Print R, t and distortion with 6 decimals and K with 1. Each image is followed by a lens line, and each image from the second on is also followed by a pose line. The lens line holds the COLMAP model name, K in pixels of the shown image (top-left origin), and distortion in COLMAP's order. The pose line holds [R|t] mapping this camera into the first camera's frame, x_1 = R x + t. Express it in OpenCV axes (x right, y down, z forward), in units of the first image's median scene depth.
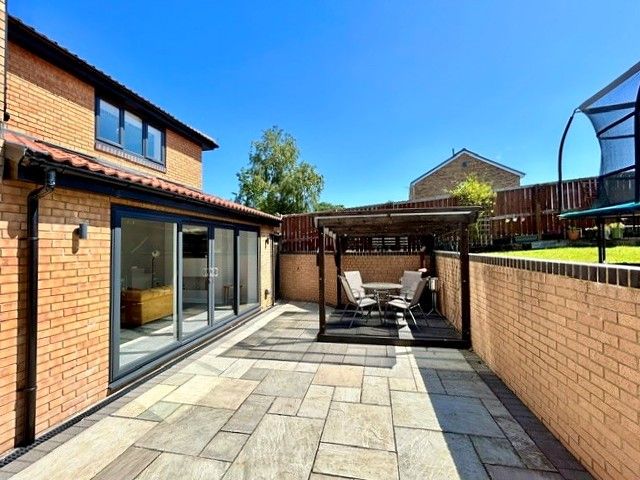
lens RADIAL K [[263.3, 0, 318.8], [0, 263.3, 238.8], [0, 0, 1]] dist [0.002896, 0.000083]
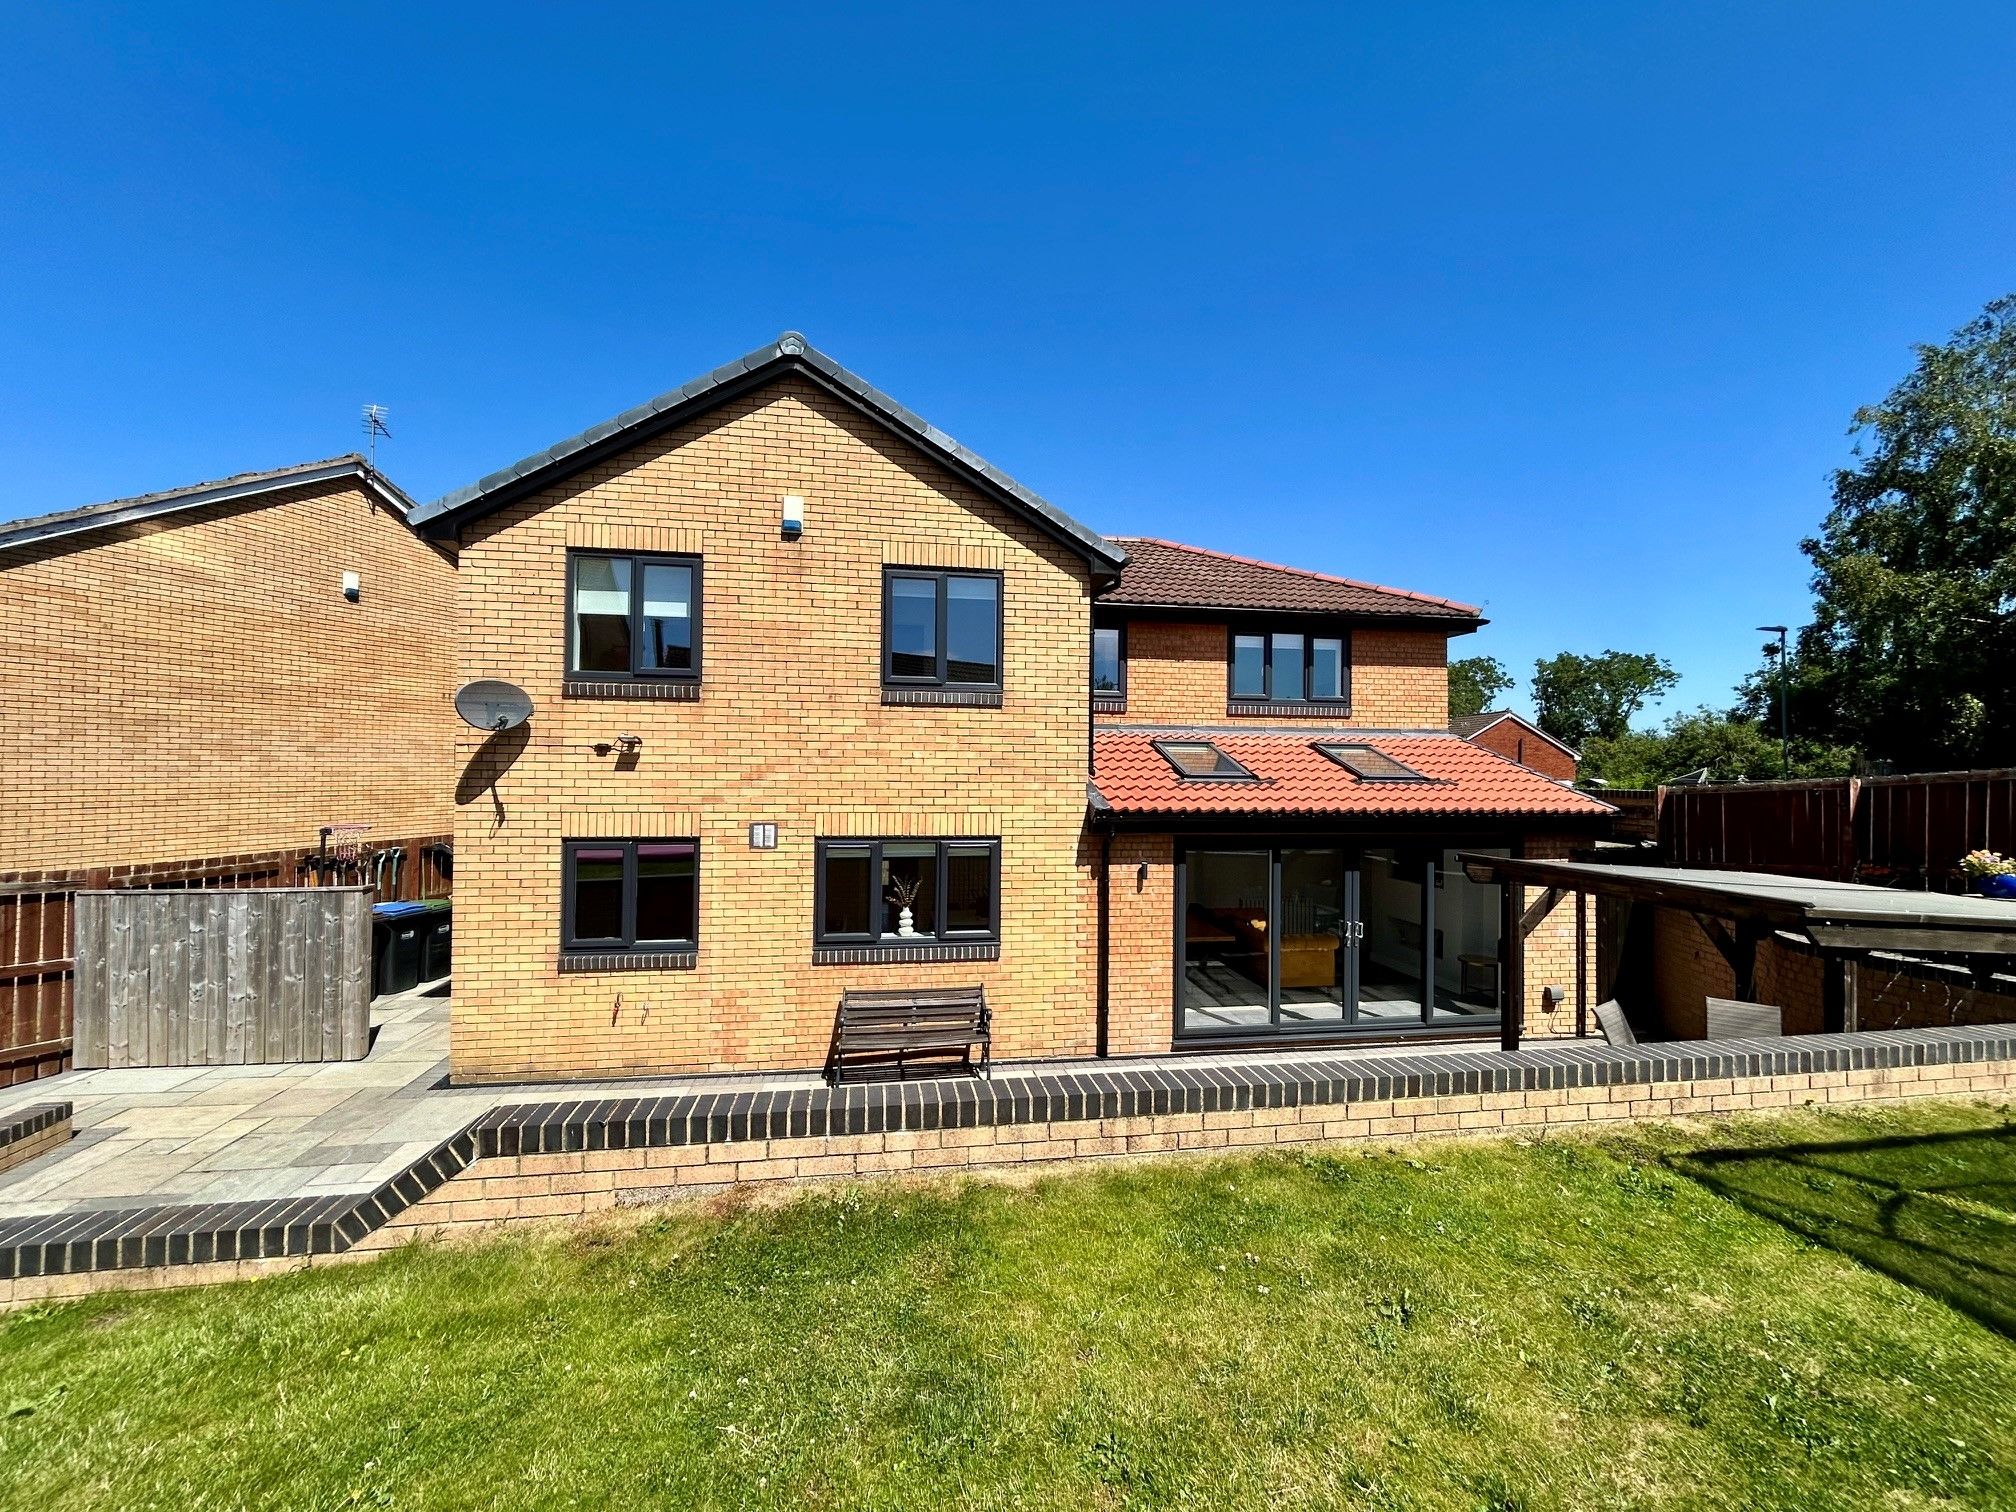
lens RADIAL K [[829.4, 0, 1008.6], [0, 829.4, 759.3], [0, 0, 1]] dist [0.002896, 0.000083]
pose [[0.355274, 0.021135, -0.934523, 1.712982], [0.009517, 0.999611, 0.026225, -0.504905], [0.934714, -0.018211, 0.354935, -0.531464]]
